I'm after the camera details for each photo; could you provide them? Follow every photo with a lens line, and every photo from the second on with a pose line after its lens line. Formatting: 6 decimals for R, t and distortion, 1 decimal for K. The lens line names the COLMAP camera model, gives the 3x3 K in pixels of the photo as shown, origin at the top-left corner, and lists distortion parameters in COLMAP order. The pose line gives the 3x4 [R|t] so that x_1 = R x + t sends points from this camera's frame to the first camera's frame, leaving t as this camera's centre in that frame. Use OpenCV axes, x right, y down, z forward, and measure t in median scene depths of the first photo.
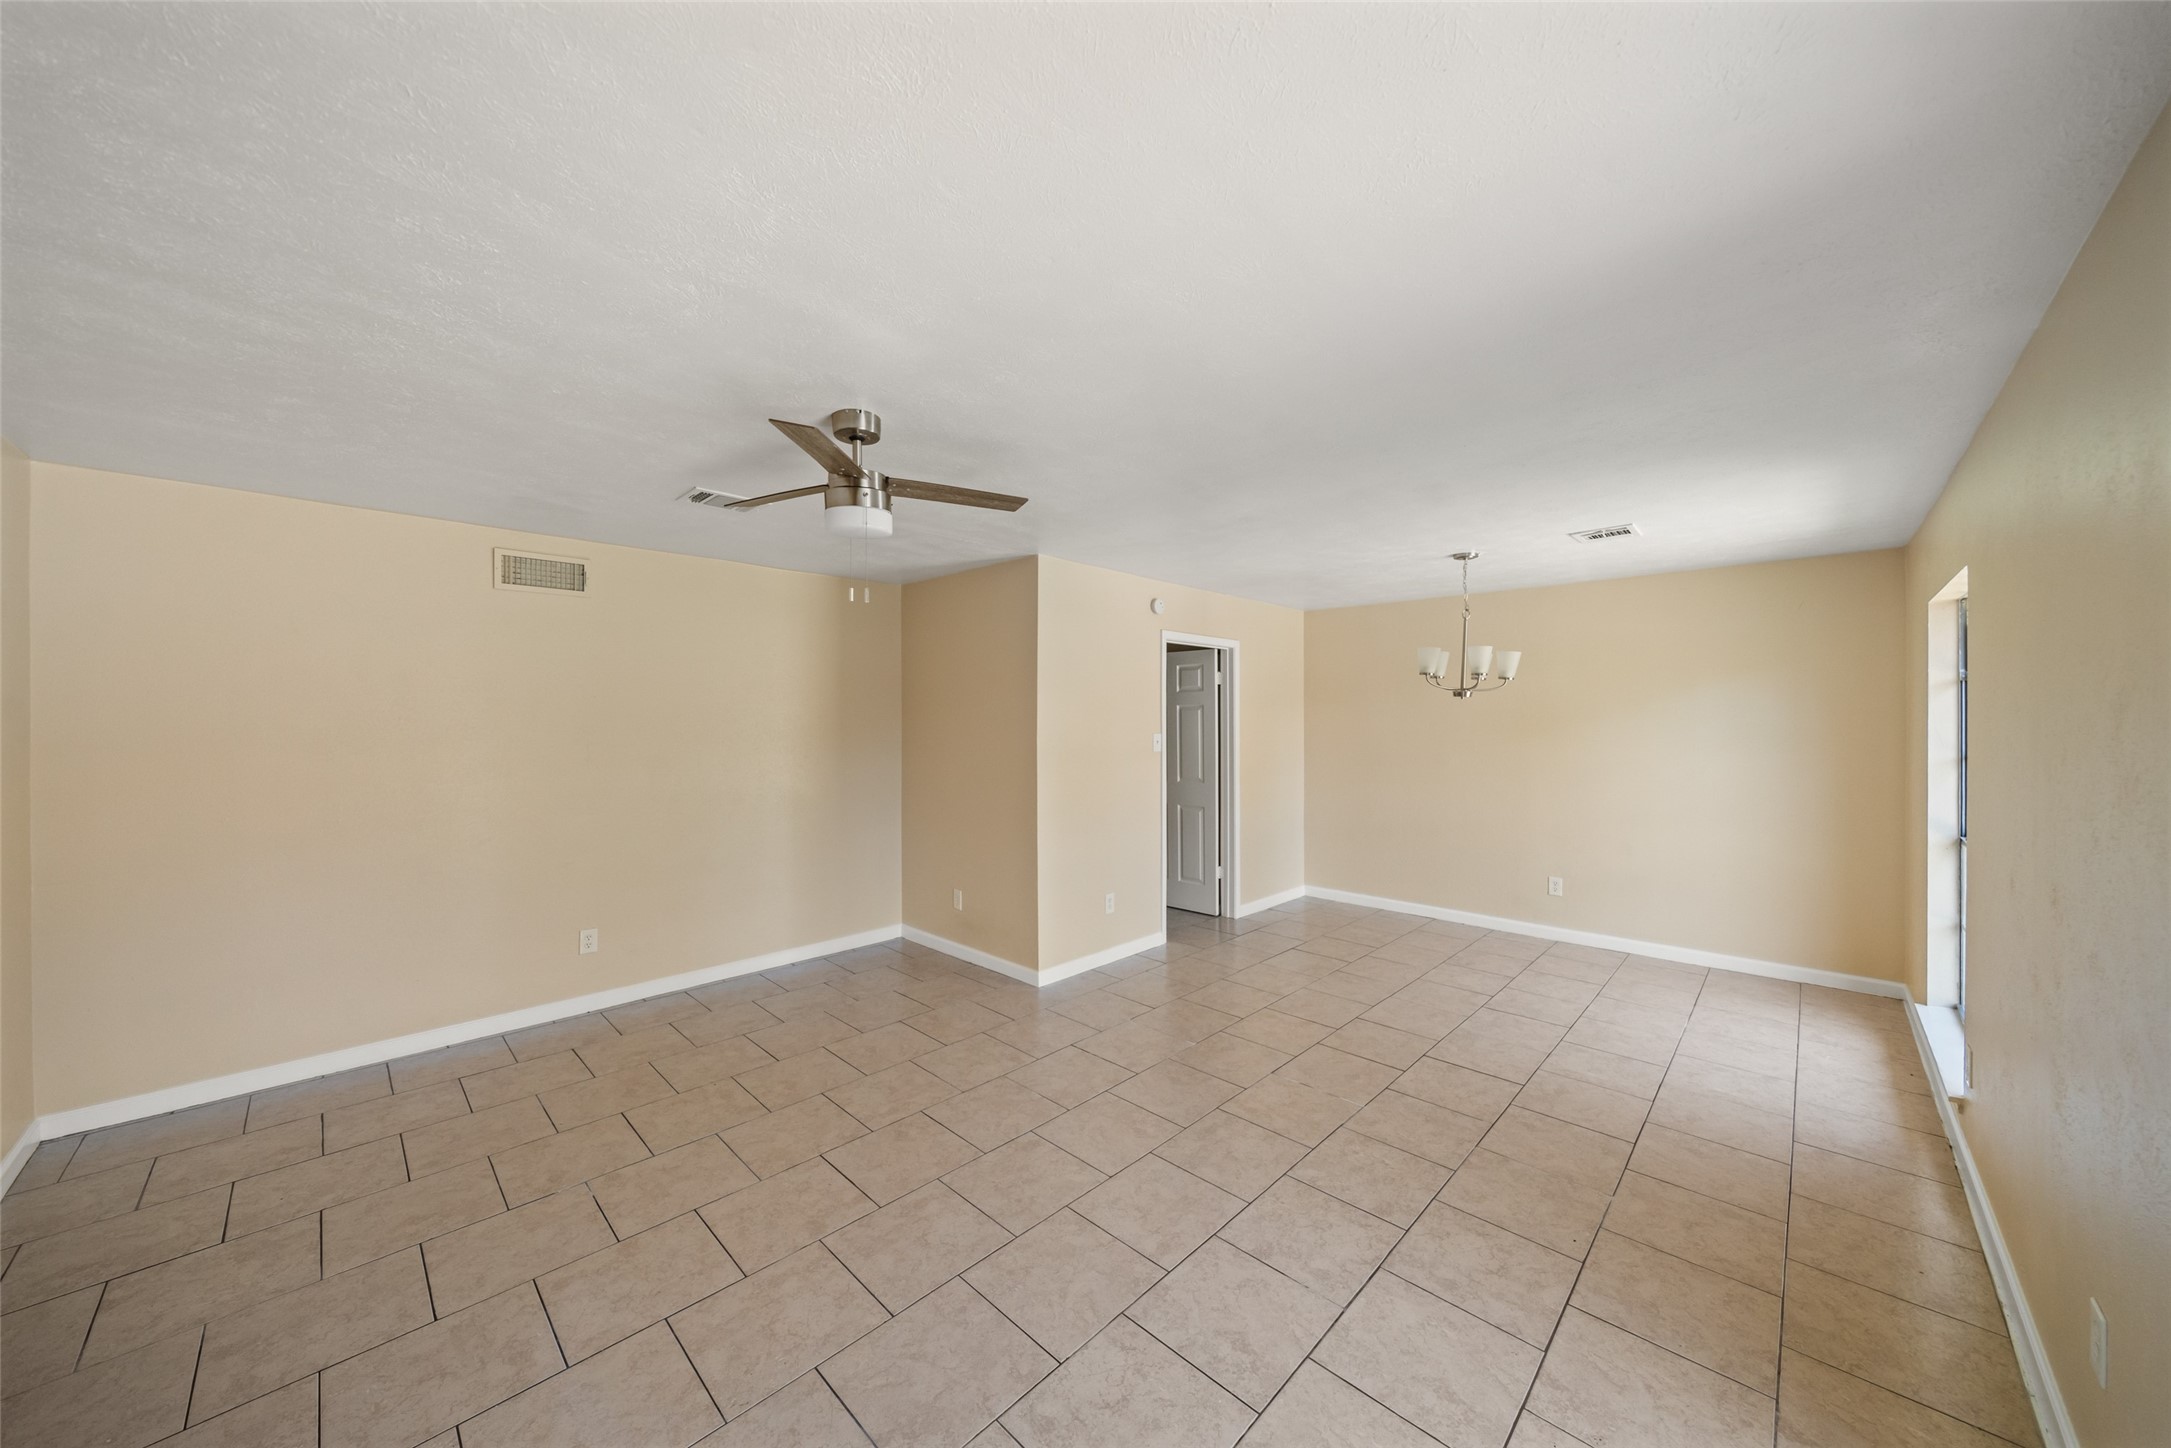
lens RADIAL K [[753.0, 0, 1099.8], [0, 753.0, 723.5], [0, 0, 1]] dist [-0.005561, 0.000230]
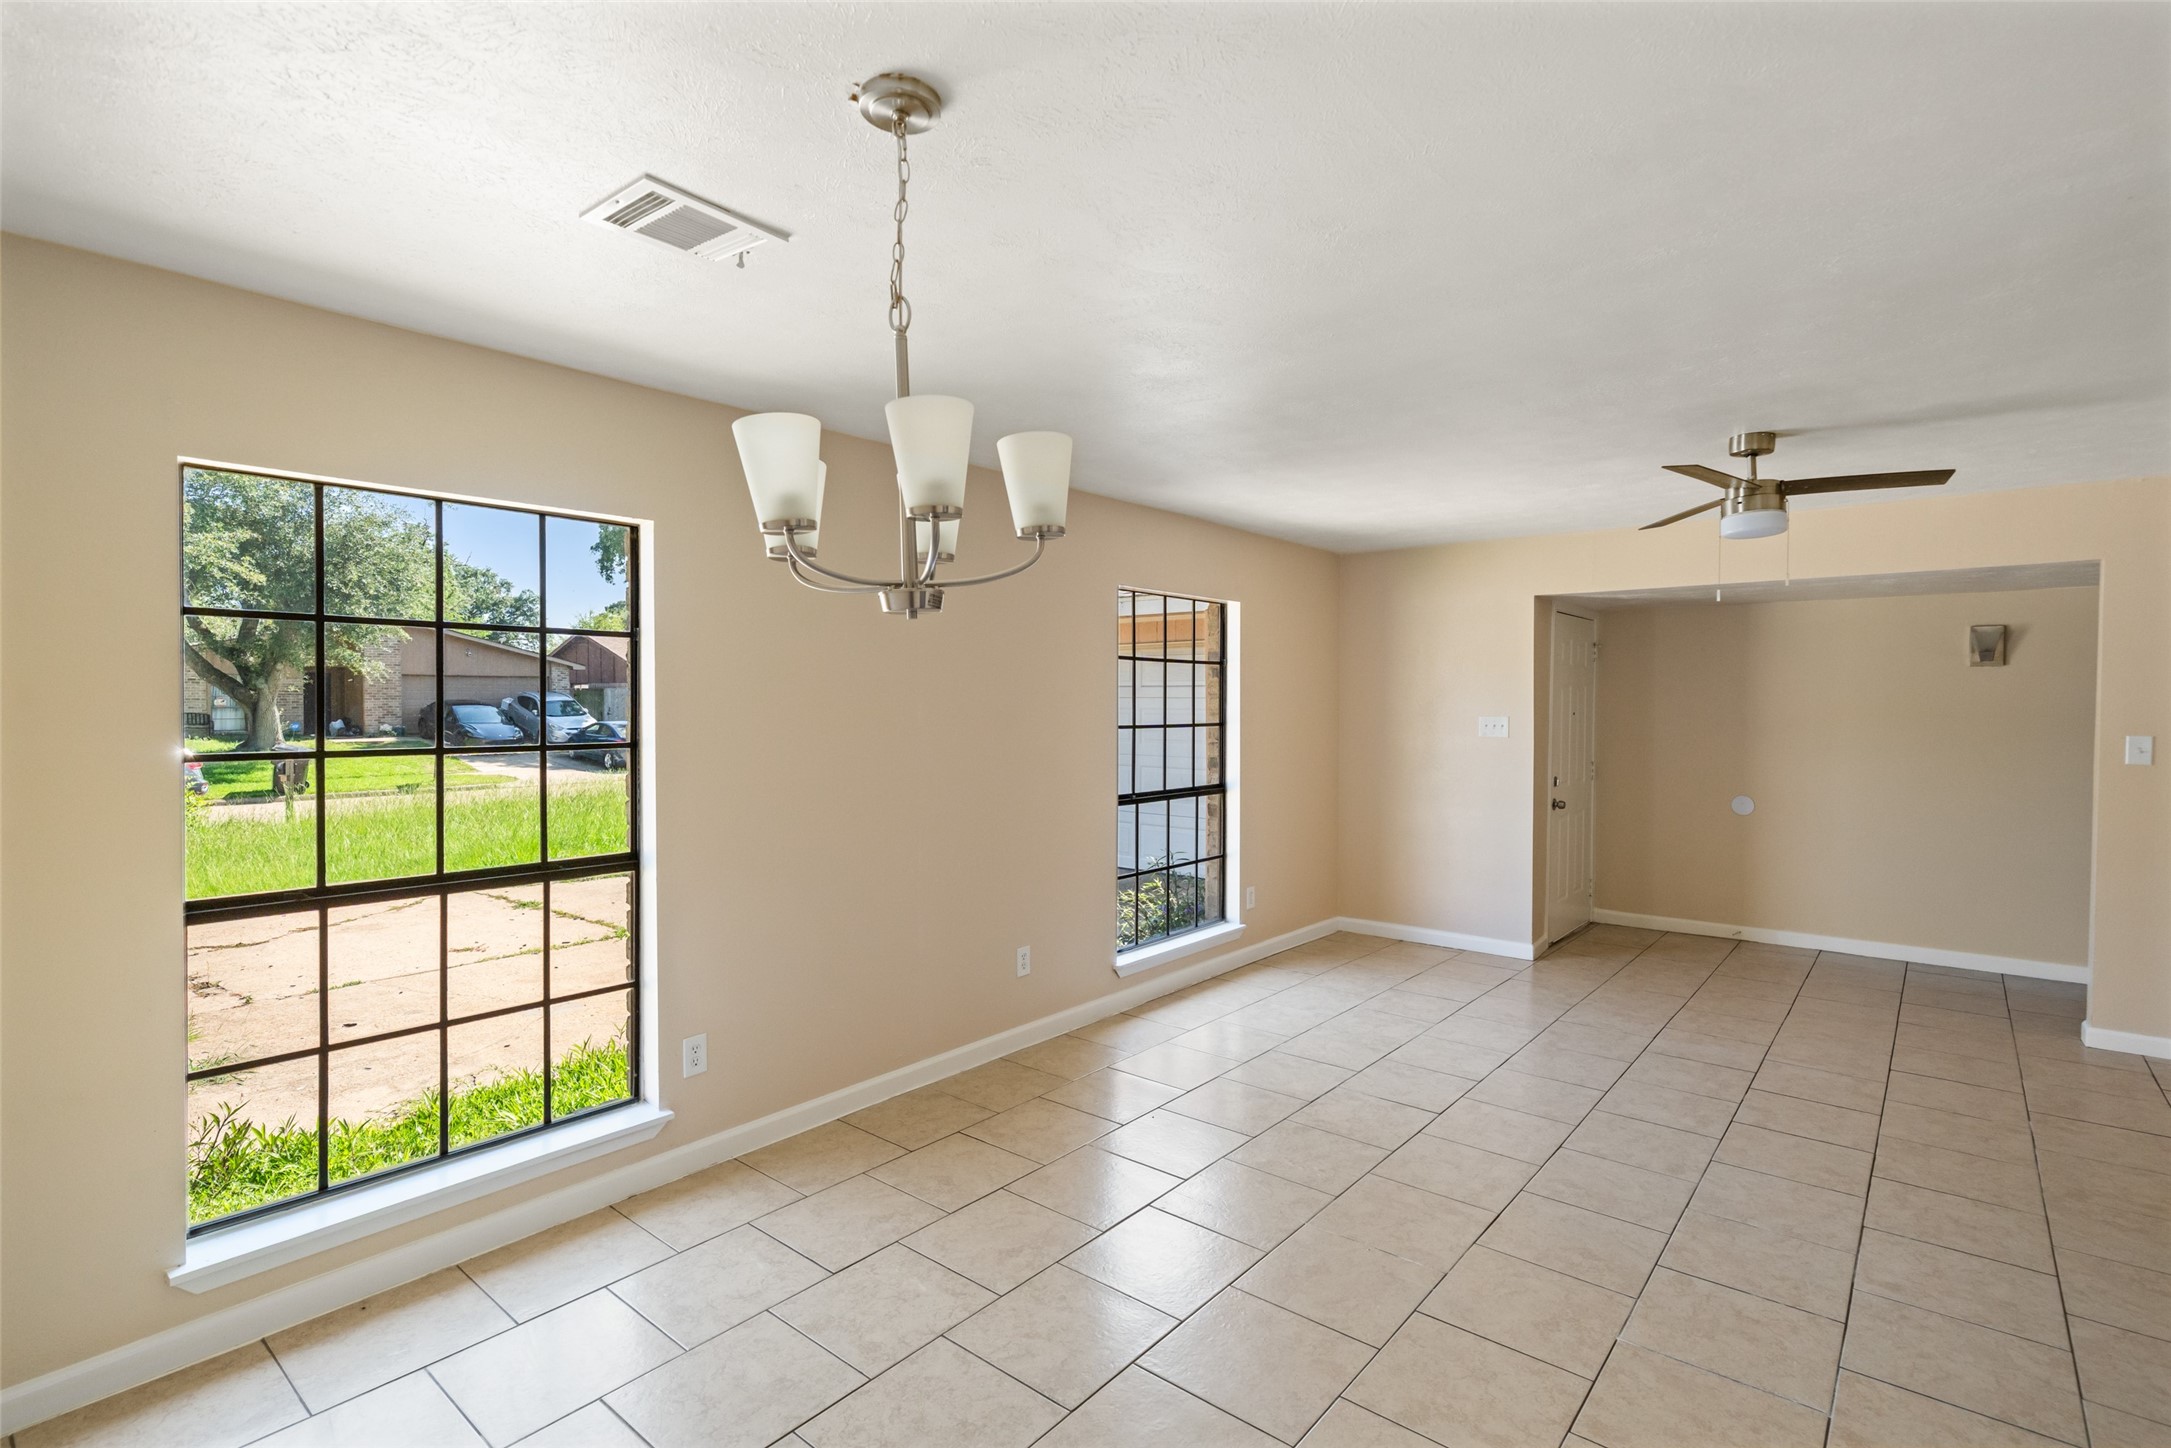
lens RADIAL K [[1037.1, 0, 1087.3], [0, 1037.1, 719.3], [0, 0, 1]] dist [0.001279, 0.001572]
pose [[-0.998107, -0.000603, -0.061507, 0.634759], [-0.002197, 0.999663, 0.025860, -0.008128], [0.061470, 0.025946, -0.997772, 2.009625]]
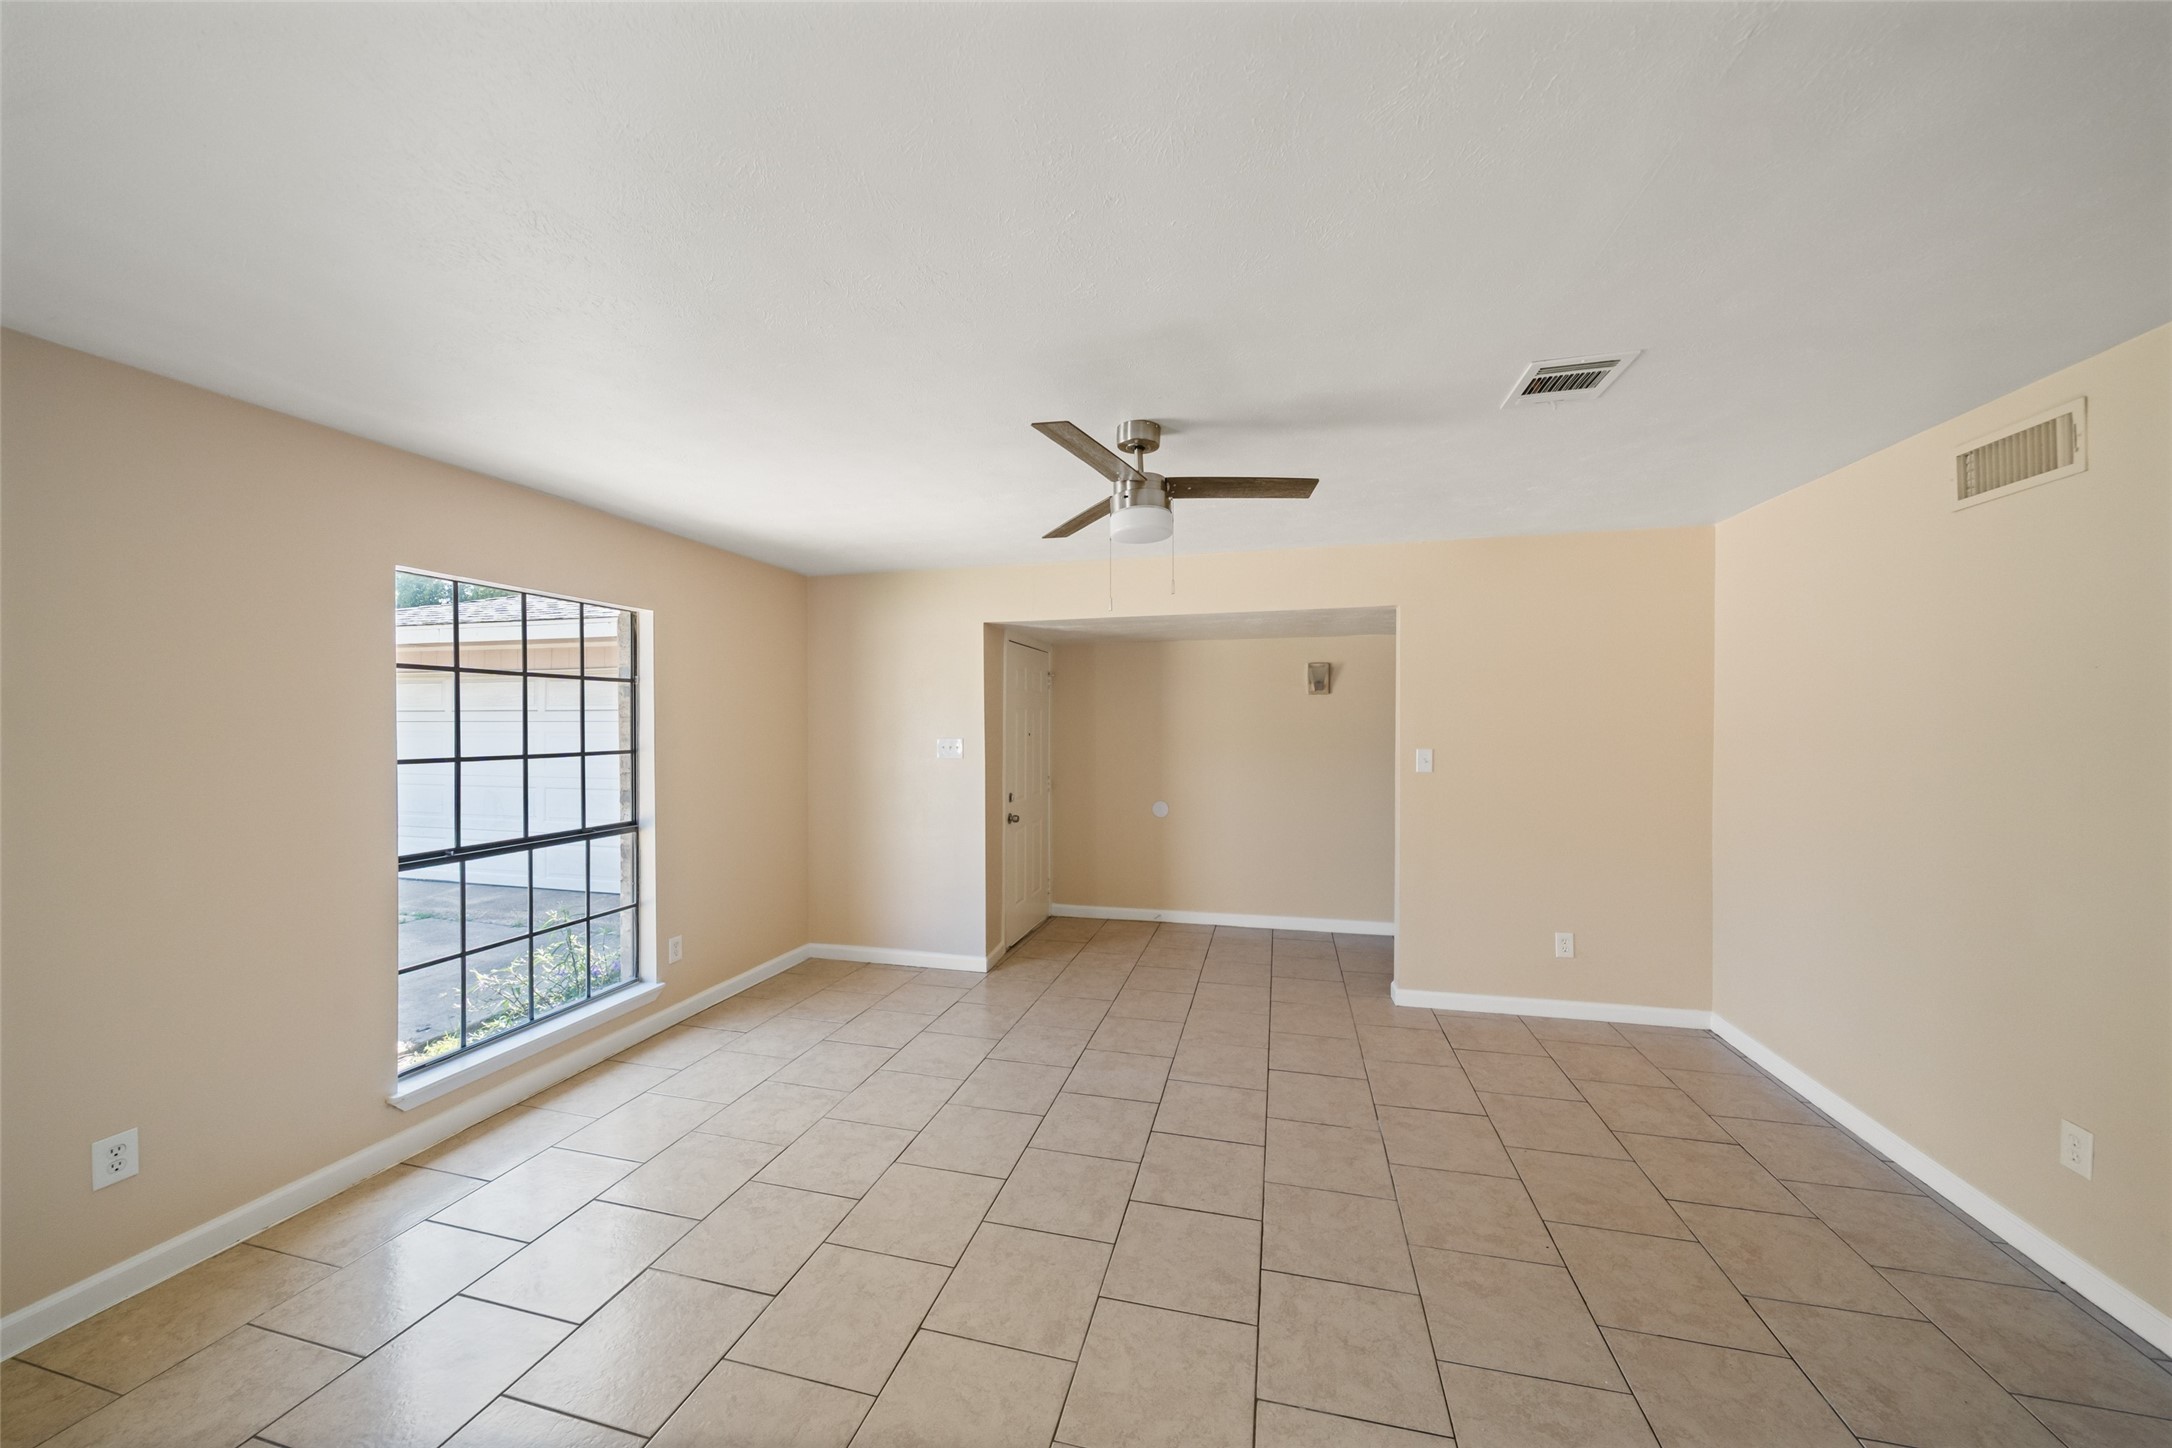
lens RADIAL K [[753.4, 0, 1091.9], [0, 753.4, 723.9], [0, 0, 1]] dist [-0.005561, 0.000230]
pose [[-0.872265, 0.003668, -0.489020, 0.195558], [0.000197, 0.999974, 0.007148, -0.002387], [0.489034, 0.006139, -0.872243, 1.482095]]
